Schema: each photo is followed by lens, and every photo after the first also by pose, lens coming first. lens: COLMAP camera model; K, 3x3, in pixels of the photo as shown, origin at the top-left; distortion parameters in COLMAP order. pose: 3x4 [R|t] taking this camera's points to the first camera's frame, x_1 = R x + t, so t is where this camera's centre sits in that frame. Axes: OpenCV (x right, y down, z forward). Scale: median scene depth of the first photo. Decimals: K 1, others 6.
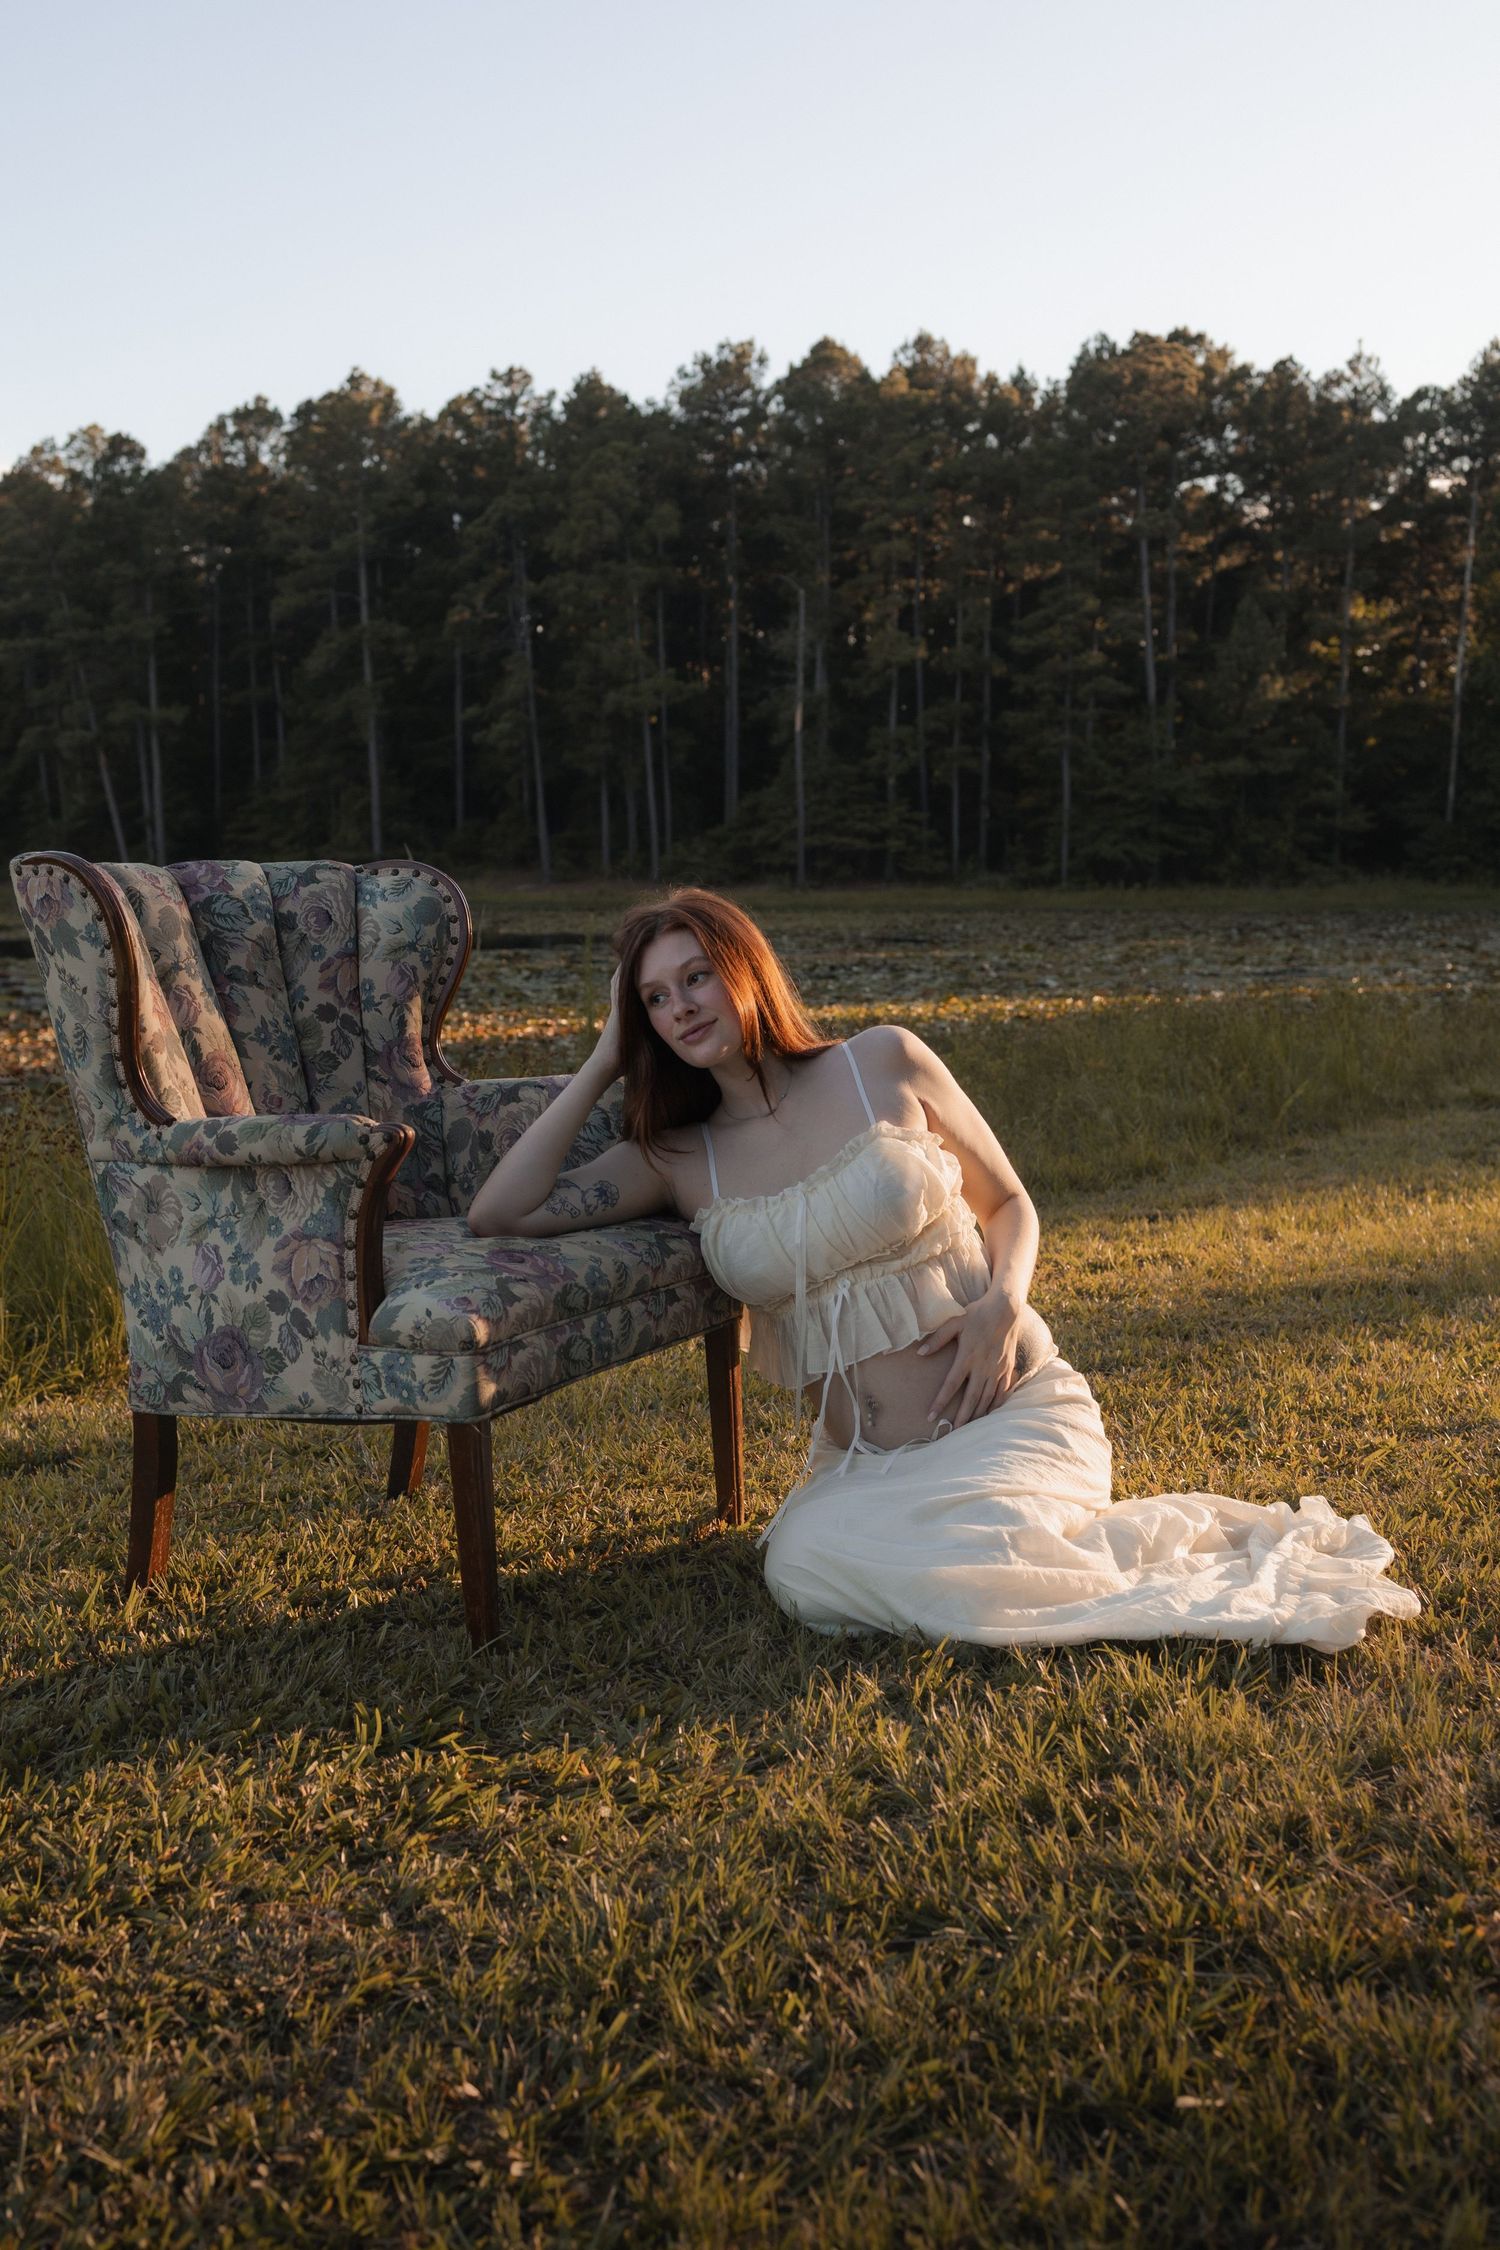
lens RADIAL K [[2609.9, 0, 745.8], [0, 2609.9, 1118.1], [0, 0, 1]] dist [0.294254, 0.000000]
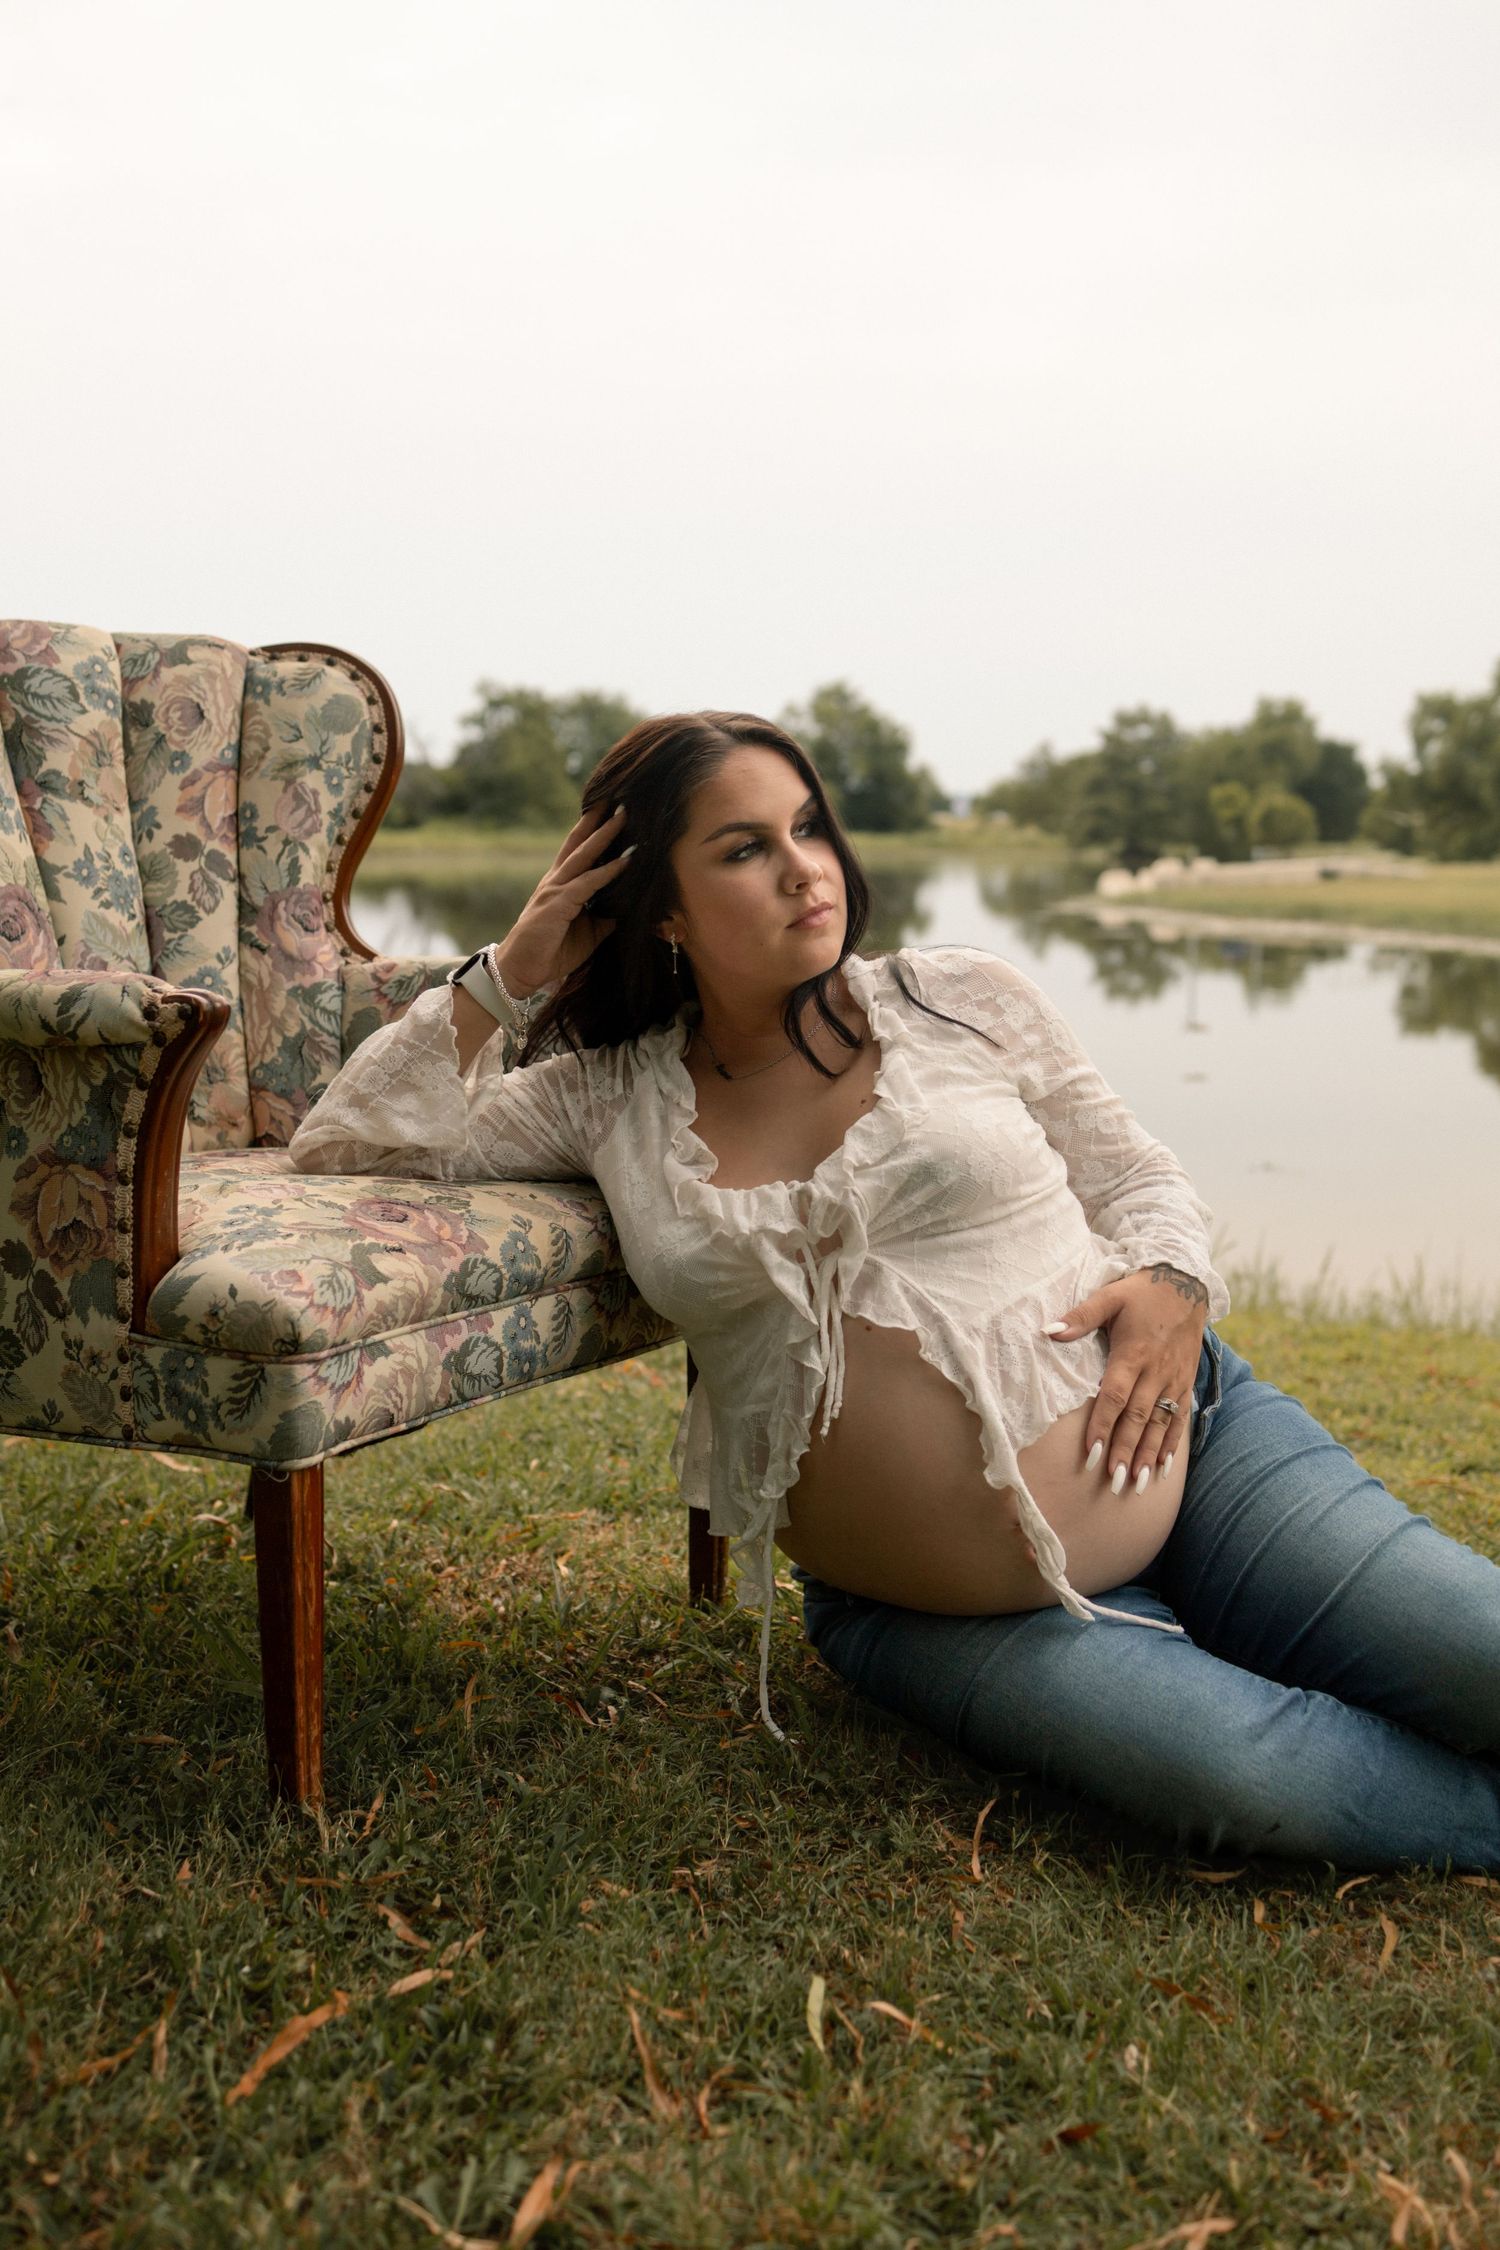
lens RADIAL K [[2336.9, 0, 761.7], [0, 2336.9, 1135.4], [0, 0, 1]] dist [0.181898, 0.000000]
pose [[0.997624, 0.058721, -0.036032, 0.023982], [-0.058005, 0.998103, 0.020622, 0.016748], [0.037175, -0.018483, 0.999138, 0.421406]]
